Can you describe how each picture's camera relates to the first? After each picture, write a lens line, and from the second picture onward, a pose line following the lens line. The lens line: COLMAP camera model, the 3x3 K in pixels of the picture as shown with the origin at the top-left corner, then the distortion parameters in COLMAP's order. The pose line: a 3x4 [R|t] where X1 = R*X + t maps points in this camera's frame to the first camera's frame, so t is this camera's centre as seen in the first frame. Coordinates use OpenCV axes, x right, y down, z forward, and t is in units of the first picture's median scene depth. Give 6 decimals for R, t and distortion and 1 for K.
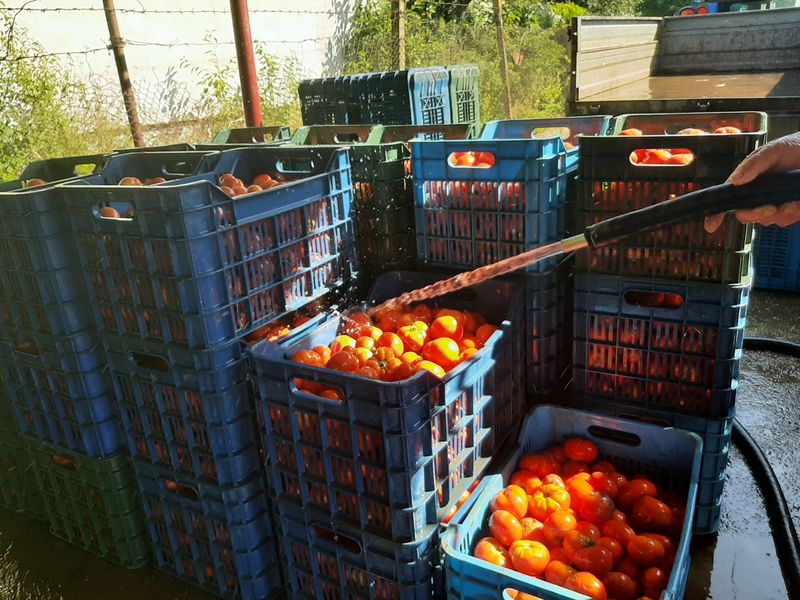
lens RADIAL K [[642.4, 0, 400.0], [0, 642.4, 300.0], [0, 0, 1]] dist [0.008380, -0.009246]
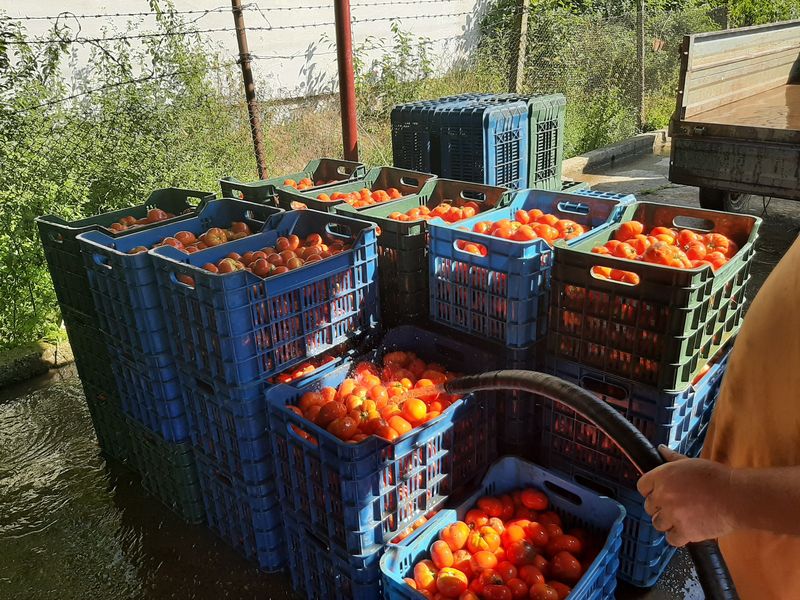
lens RADIAL K [[653.9, 0, 400.0], [0, 653.9, 300.0], [0, 0, 1]] dist [0.031261, -0.002905]
pose [[0.971684, 0.113232, -0.207385, 0.251966], [-0.096953, 0.991473, 0.087075, -0.218804], [0.215477, -0.064502, 0.974376, -0.225157]]
